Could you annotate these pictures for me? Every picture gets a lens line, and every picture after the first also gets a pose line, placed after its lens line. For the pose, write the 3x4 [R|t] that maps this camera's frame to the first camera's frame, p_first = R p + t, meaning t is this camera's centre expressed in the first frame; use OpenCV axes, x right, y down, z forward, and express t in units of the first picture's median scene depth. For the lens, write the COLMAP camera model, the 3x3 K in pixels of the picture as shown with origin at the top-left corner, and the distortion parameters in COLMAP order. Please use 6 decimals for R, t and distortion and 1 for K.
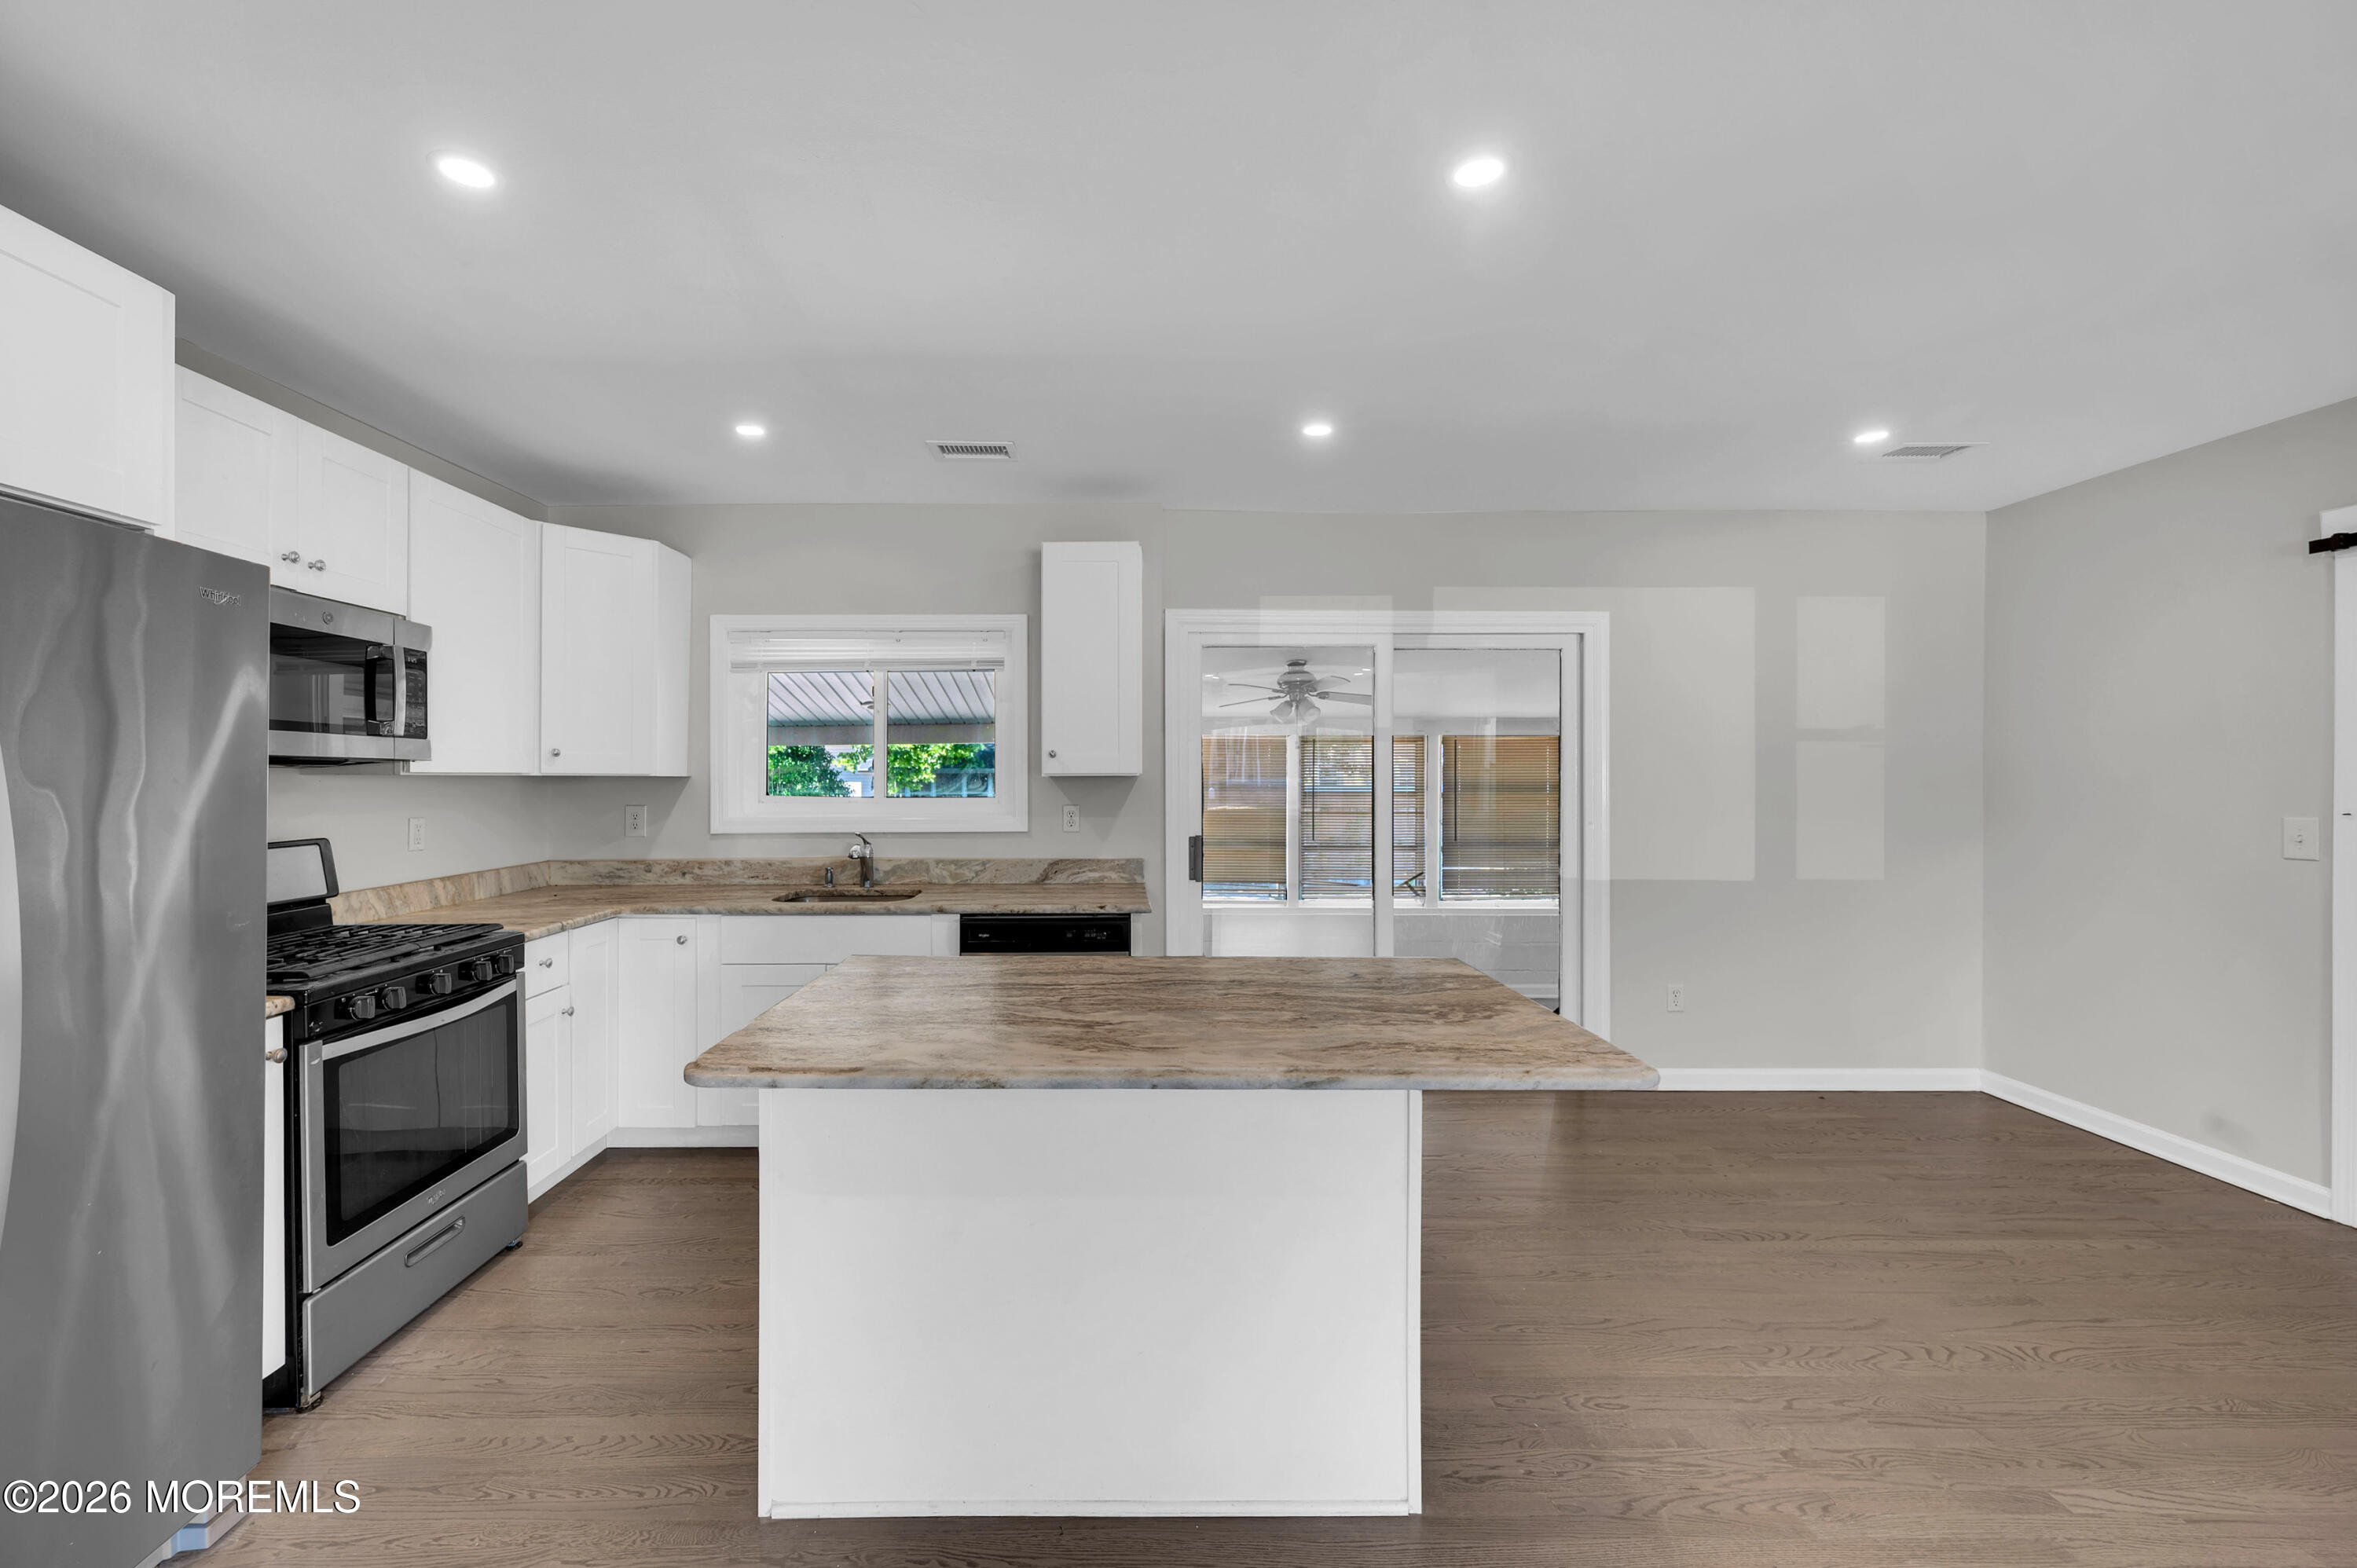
lens RADIAL K [[962.8, 0, 1151.4], [0, 962.8, 778.3], [0, 0, 1]] dist [0.003746, 0.000227]
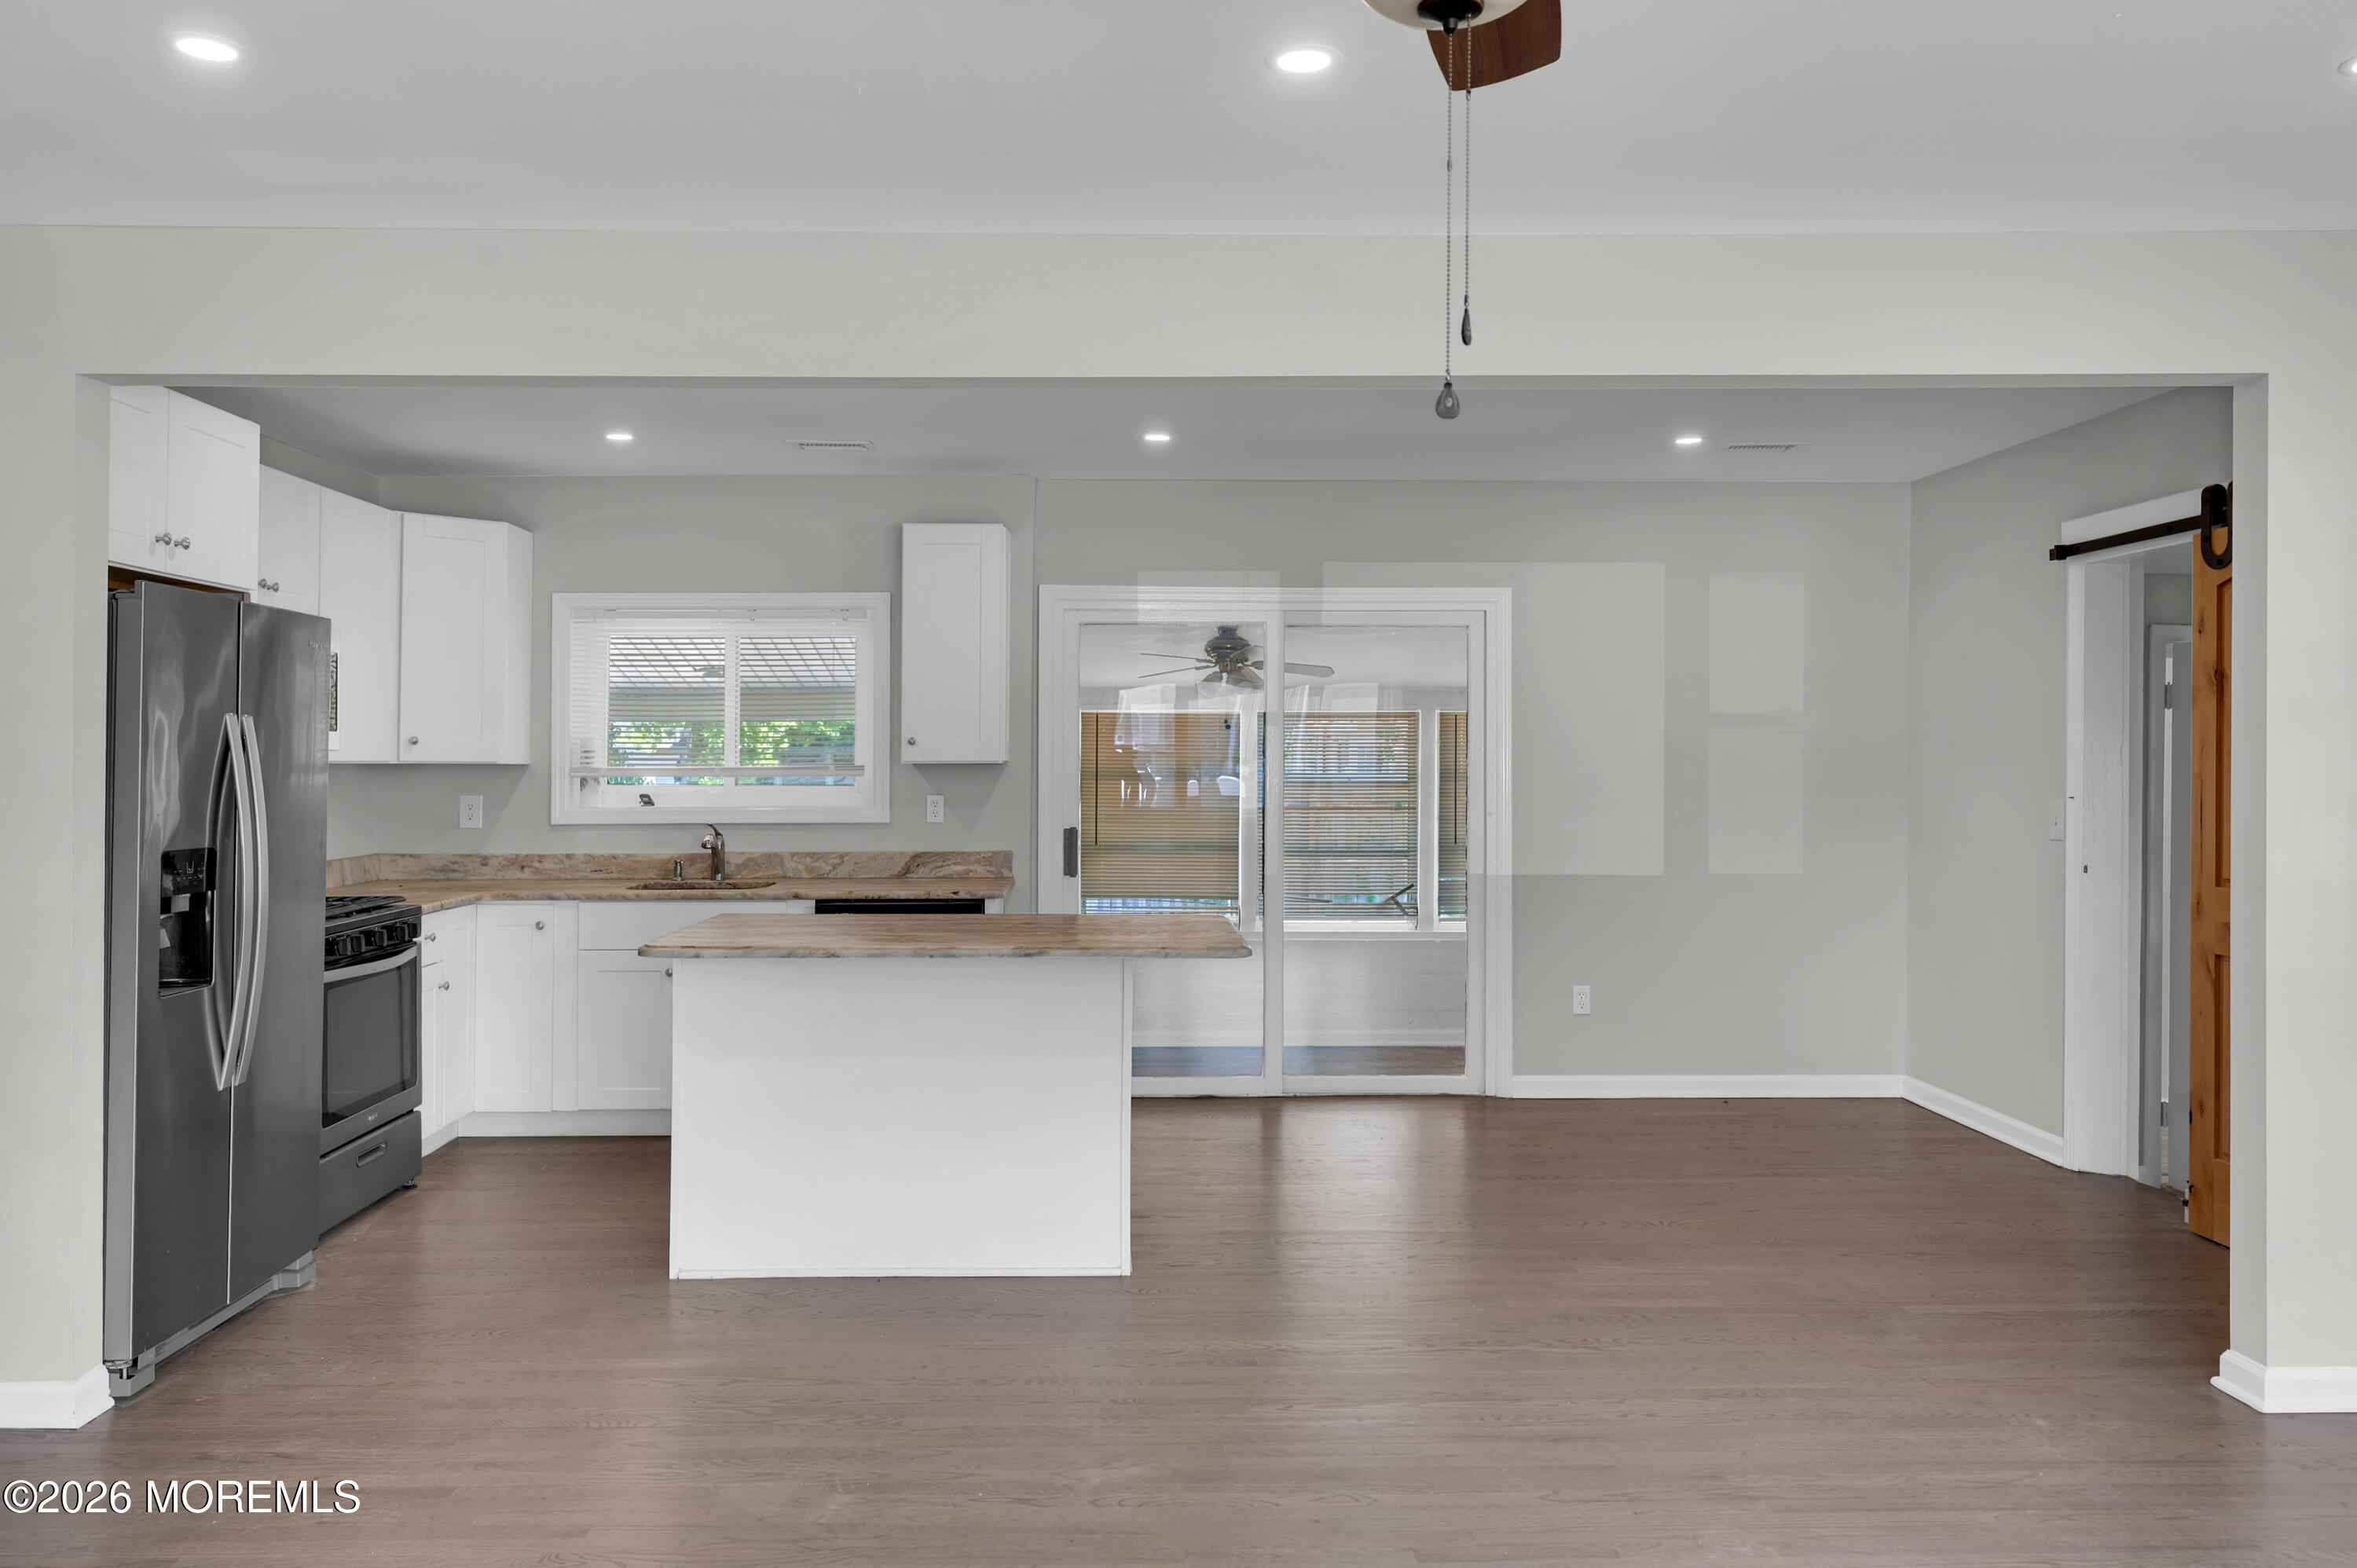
lens RADIAL K [[1689.5, 0, 1227.8], [0, 1689.5, 714.6], [0, 0, 1]] dist [0.004006, -0.001942]
pose [[0.999270, 0.000902, 0.038180, 0.154585], [0.000198, 0.999586, -0.028789, -0.003545], [-0.038190, 0.028775, 0.998856, -0.740578]]
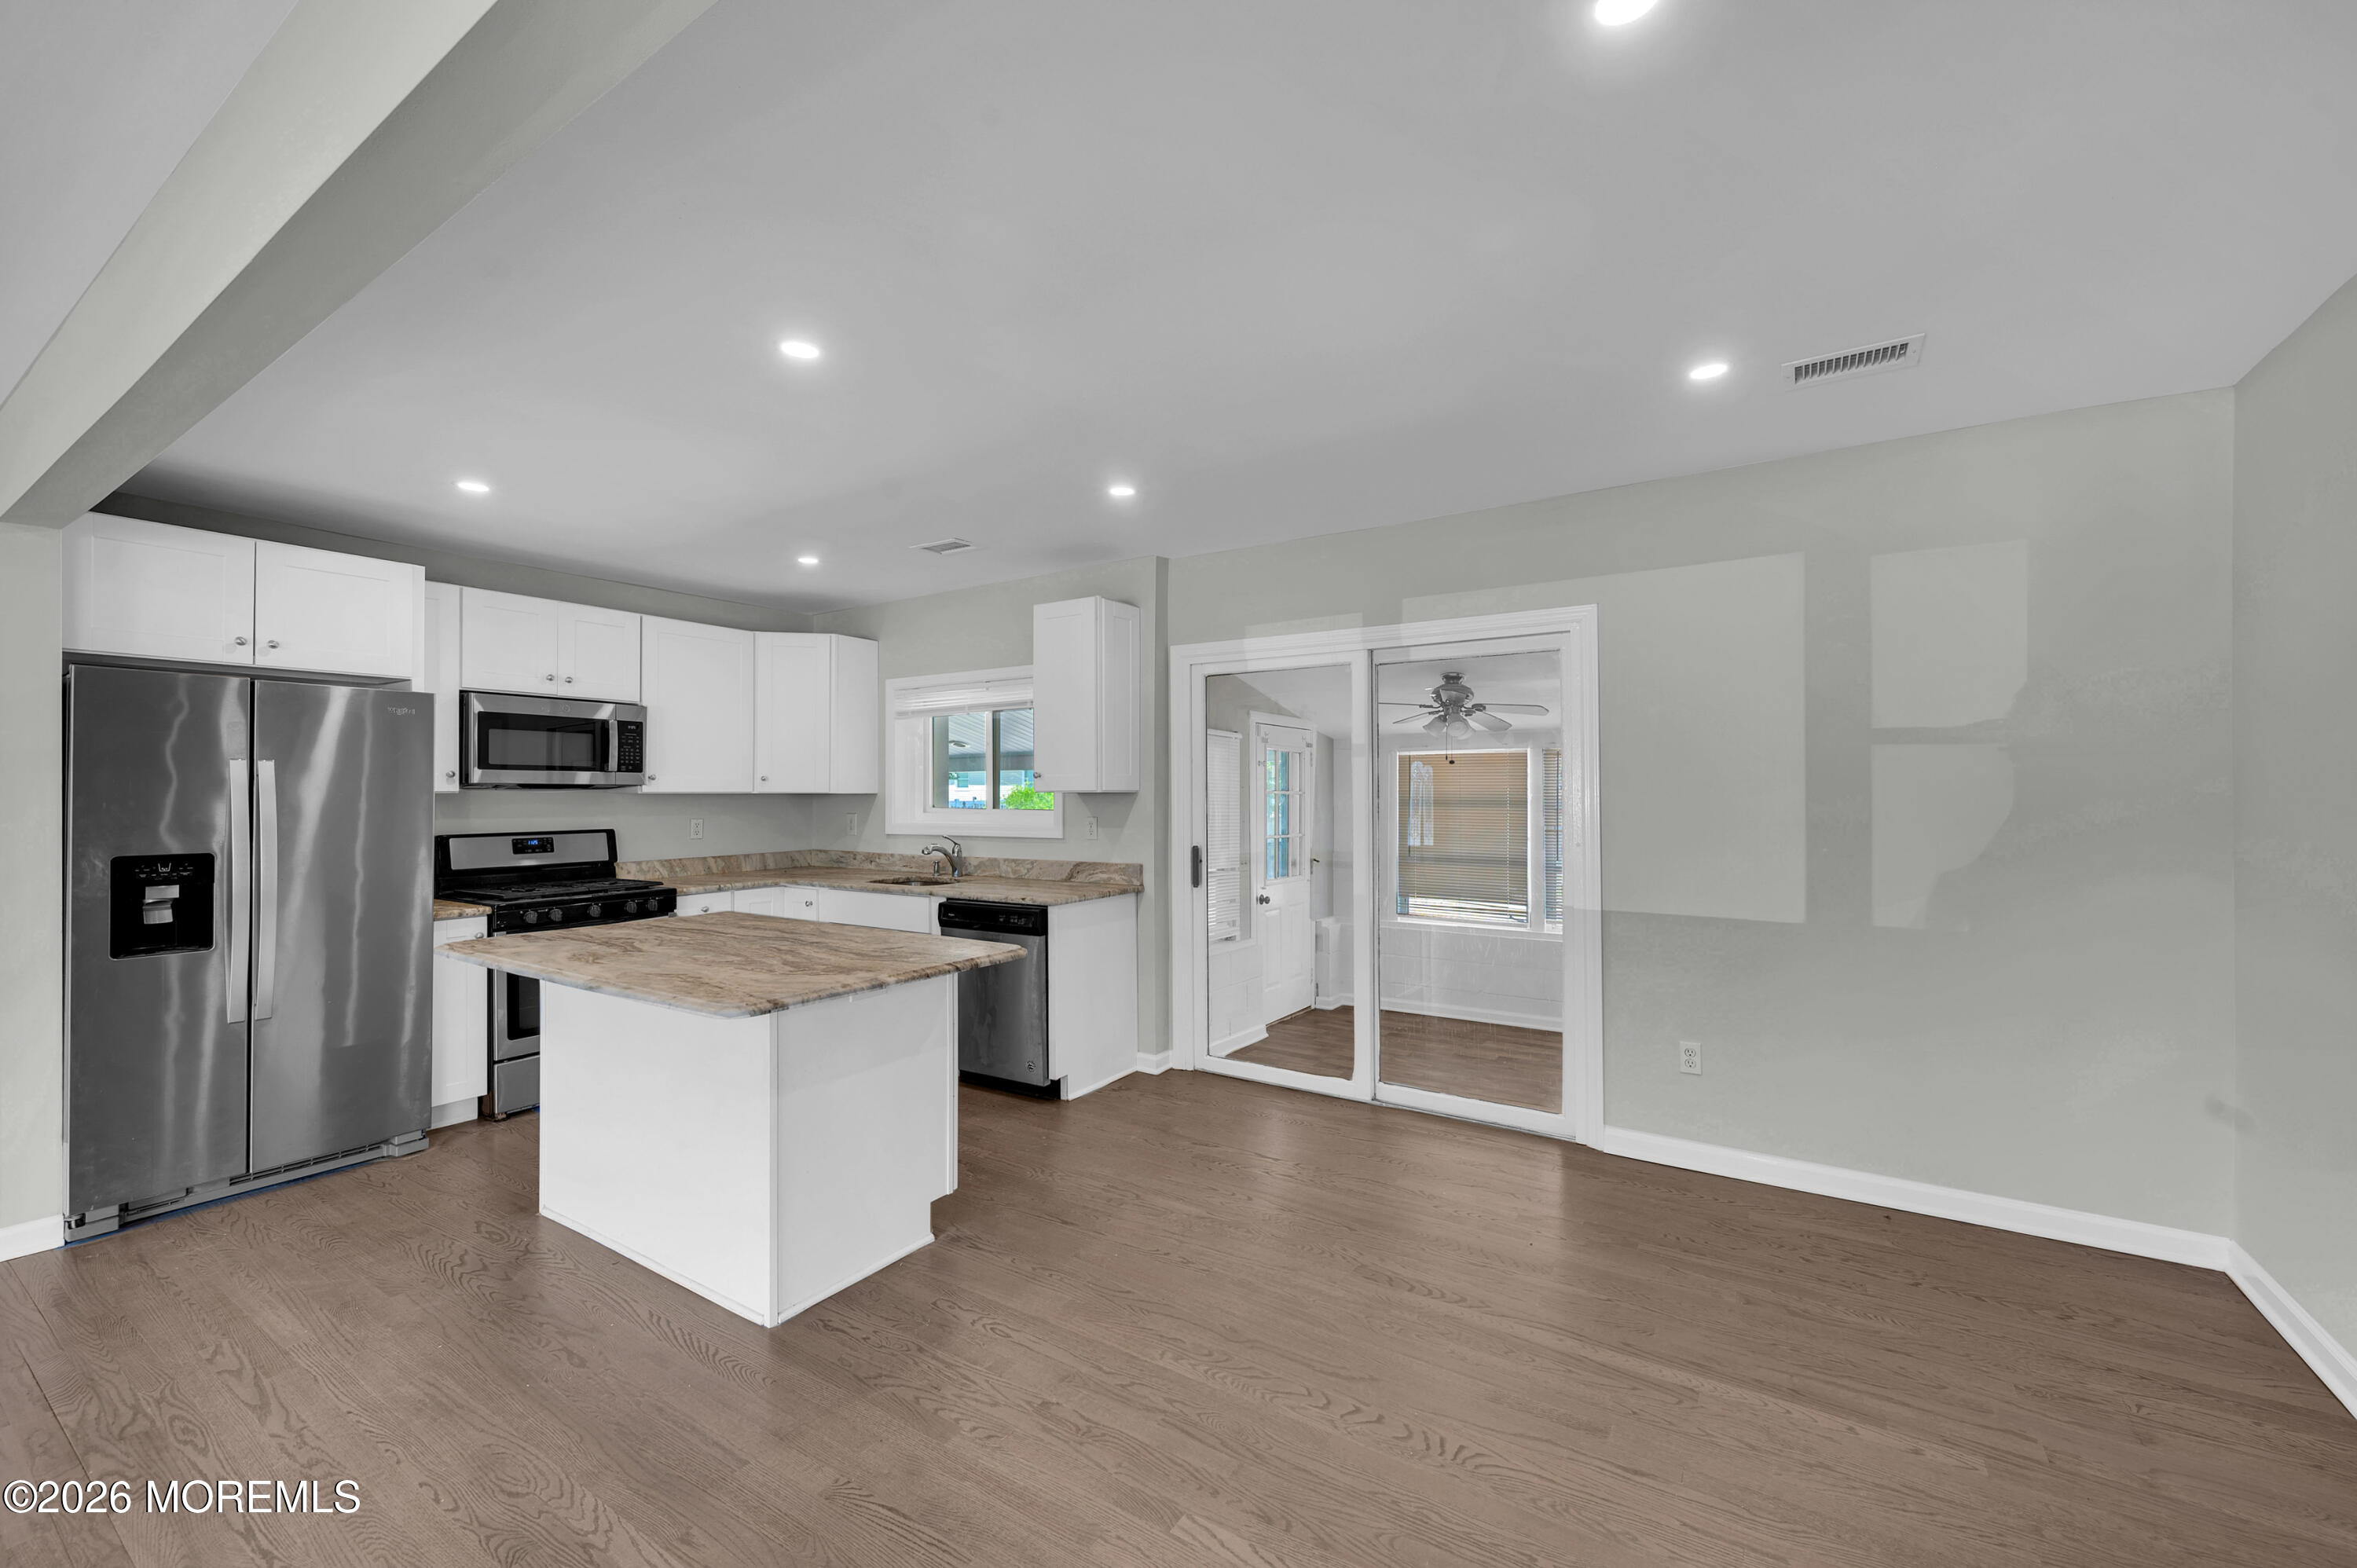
lens RADIAL K [[936.4, 0, 1184.5], [0, 936.4, 789.7], [0, 0, 1]] dist [0.001986, -0.000006]
pose [[0.836576, -0.004281, -0.547835, 0.716034], [0.001716, 0.999985, -0.005193, -0.000363], [0.547849, 0.003404, 0.836570, 0.094878]]
